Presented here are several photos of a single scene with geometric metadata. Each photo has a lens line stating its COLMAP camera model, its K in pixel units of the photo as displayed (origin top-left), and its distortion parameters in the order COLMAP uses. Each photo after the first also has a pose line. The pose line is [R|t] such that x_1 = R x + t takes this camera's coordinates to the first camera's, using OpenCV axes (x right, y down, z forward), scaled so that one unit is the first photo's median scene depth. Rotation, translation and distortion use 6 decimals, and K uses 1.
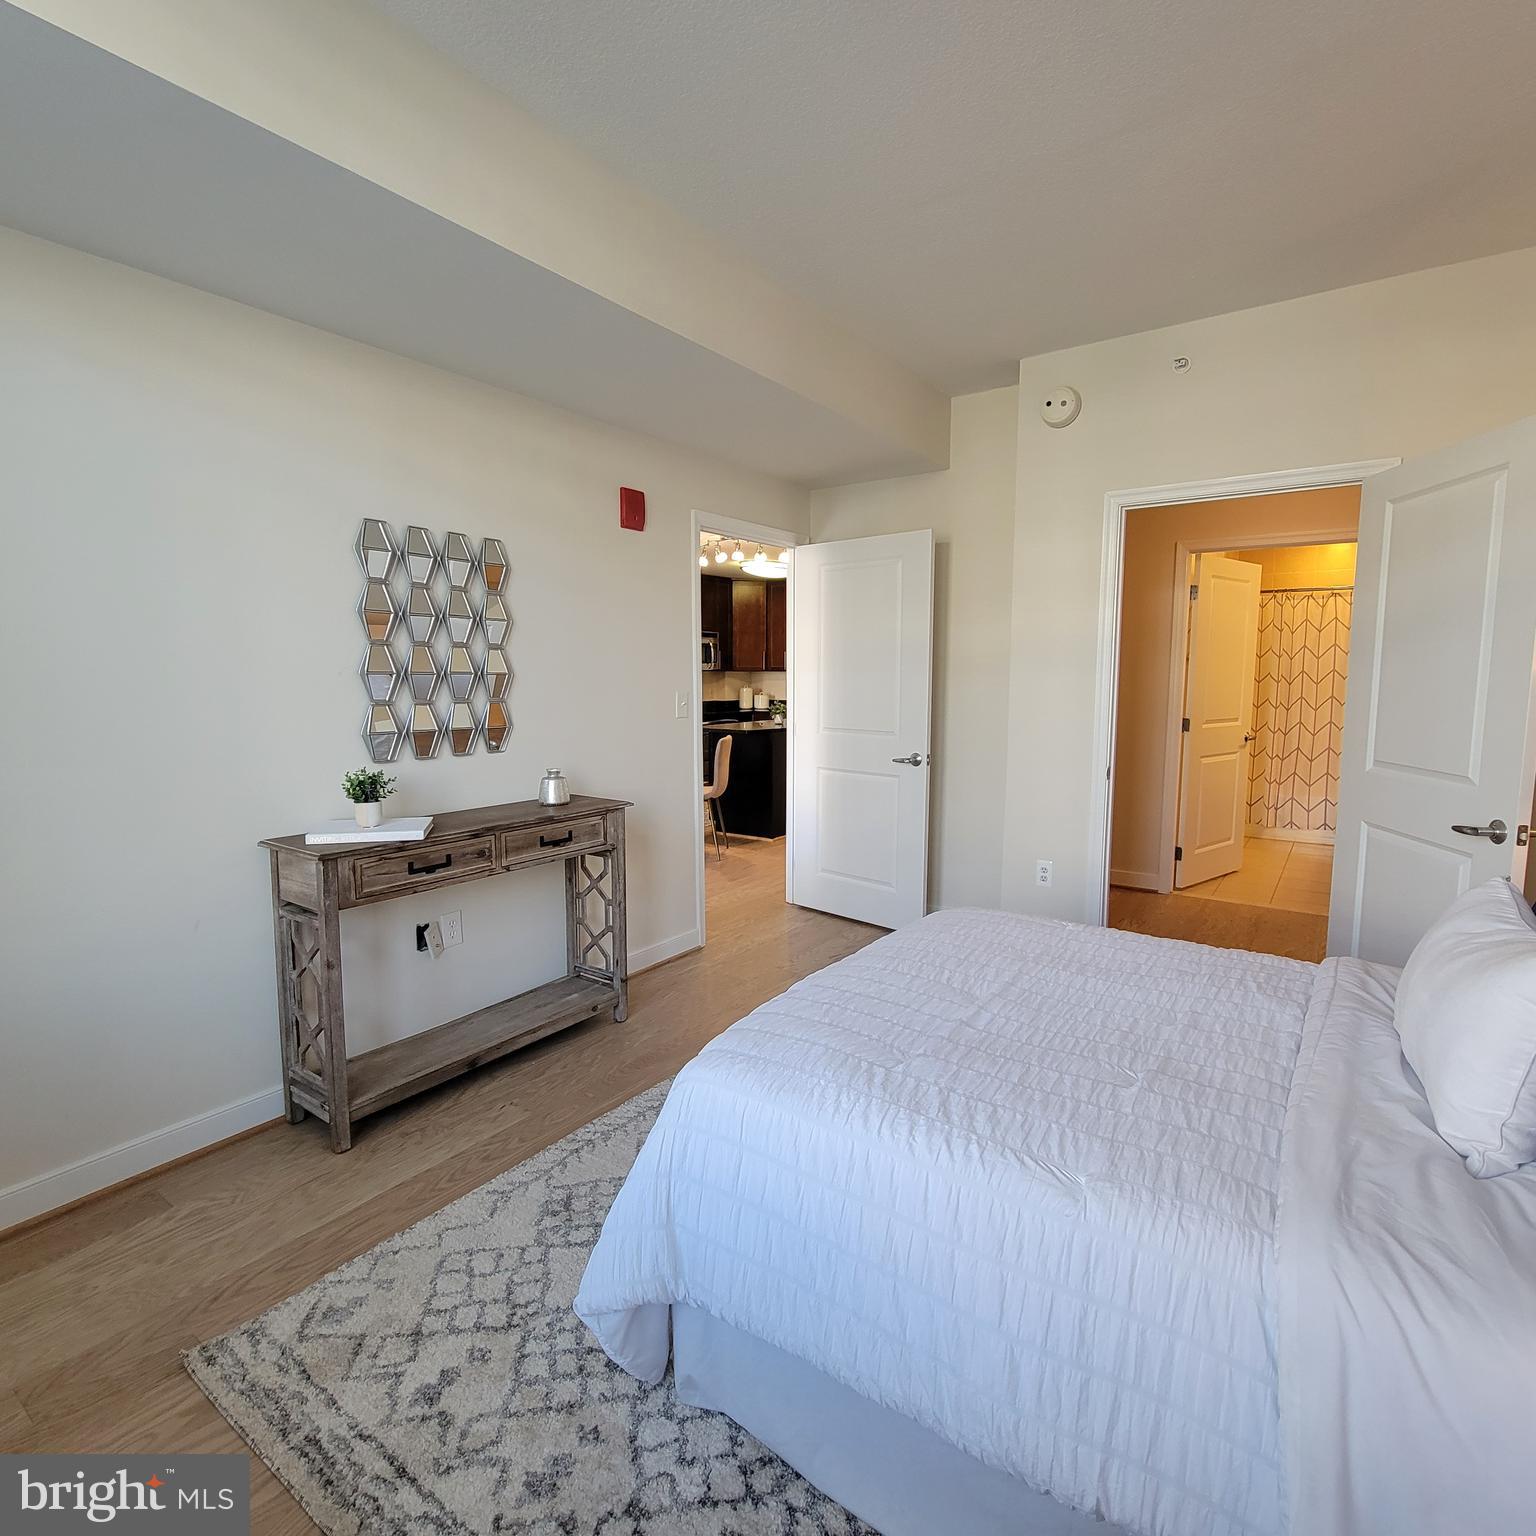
lens RADIAL K [[833.2, 0, 759.0], [0, 833.2, 762.2], [0, 0, 1]] dist [-0.002375, 0.000101]
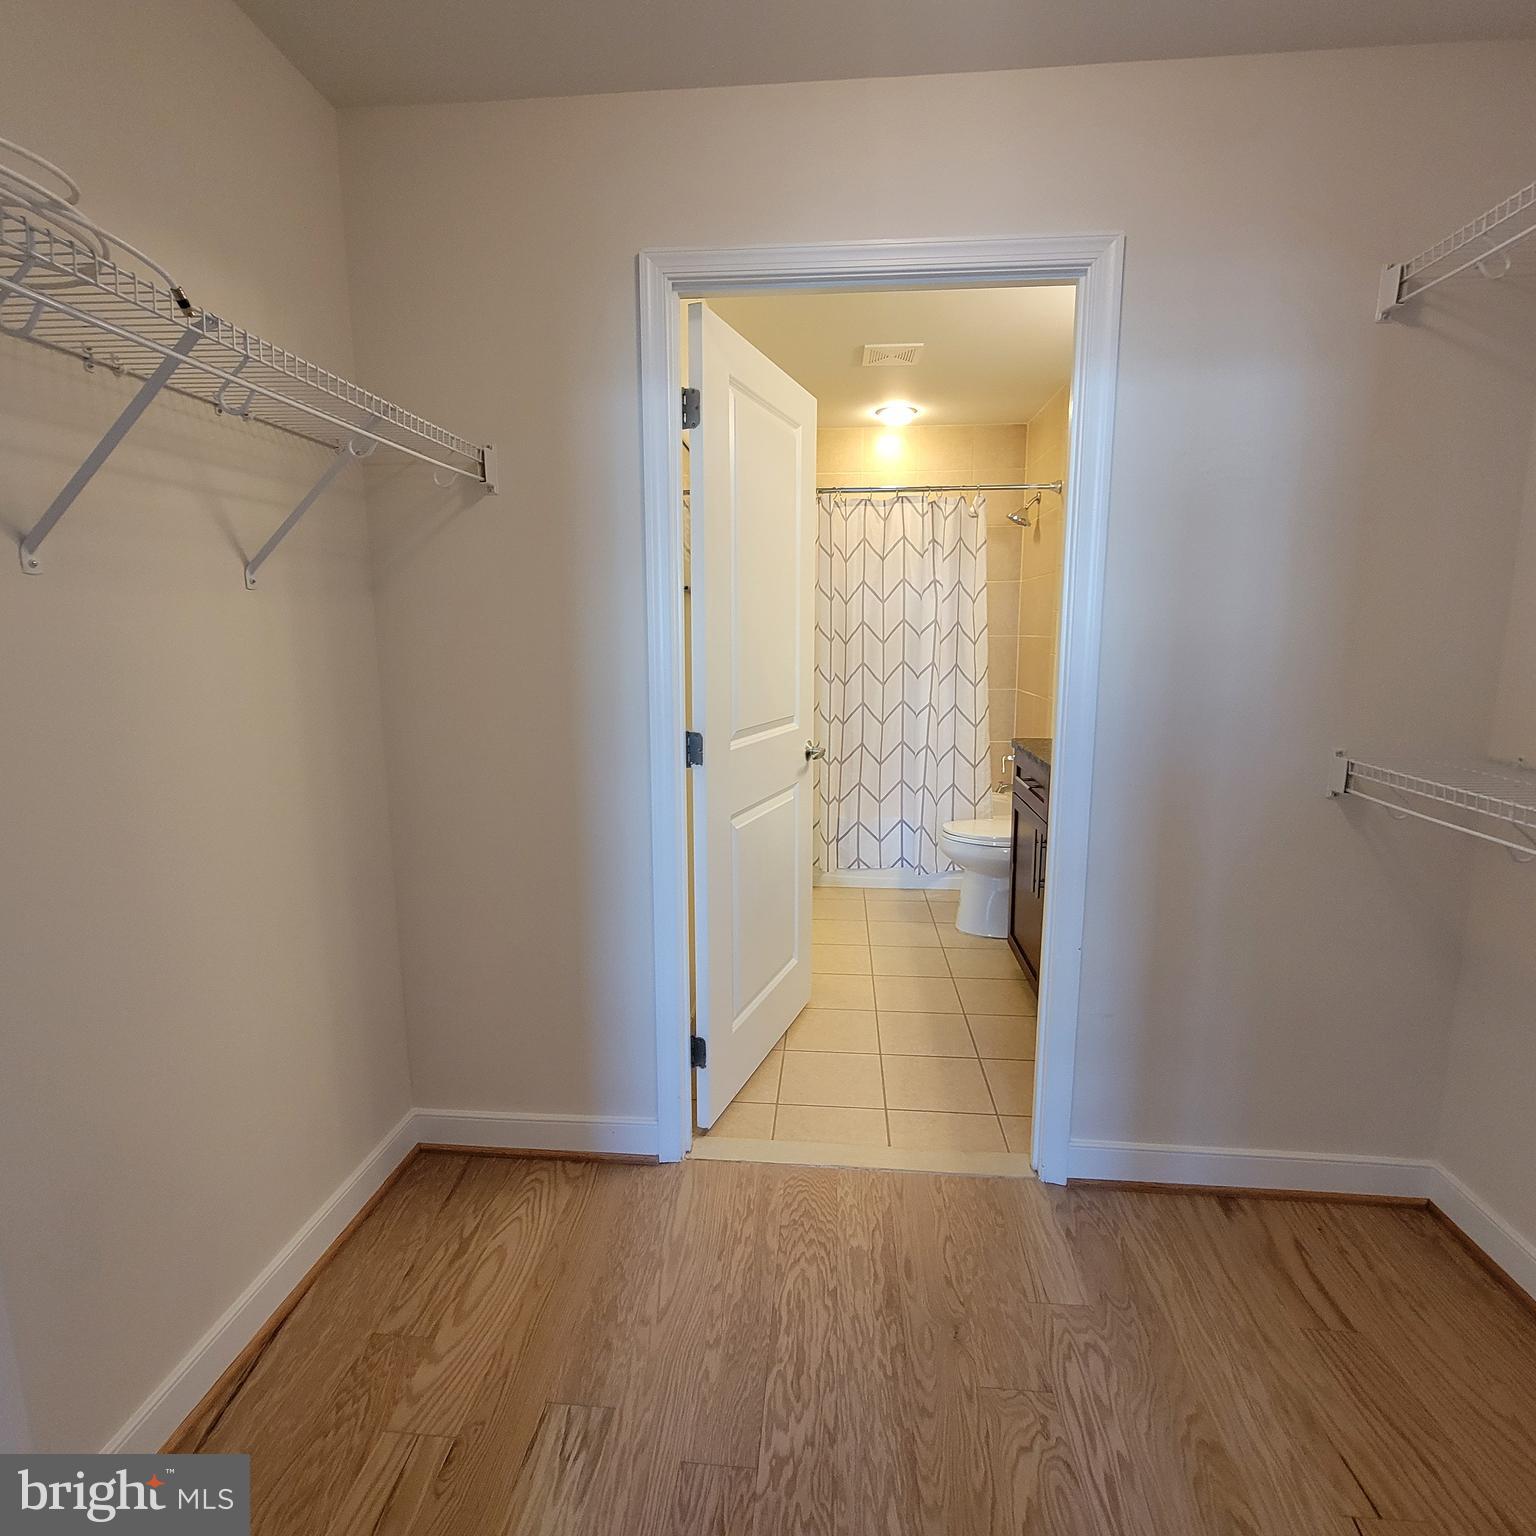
lens RADIAL K [[833.2, 0, 759.0], [0, 833.2, 762.2], [0, 0, 1]] dist [-0.002375, 0.000101]
pose [[0.861784, -0.080566, 0.500837, 0.265405], [0.056763, 0.996422, 0.062615, -0.048636], [-0.504090, -0.025532, 0.863274, 0.500488]]
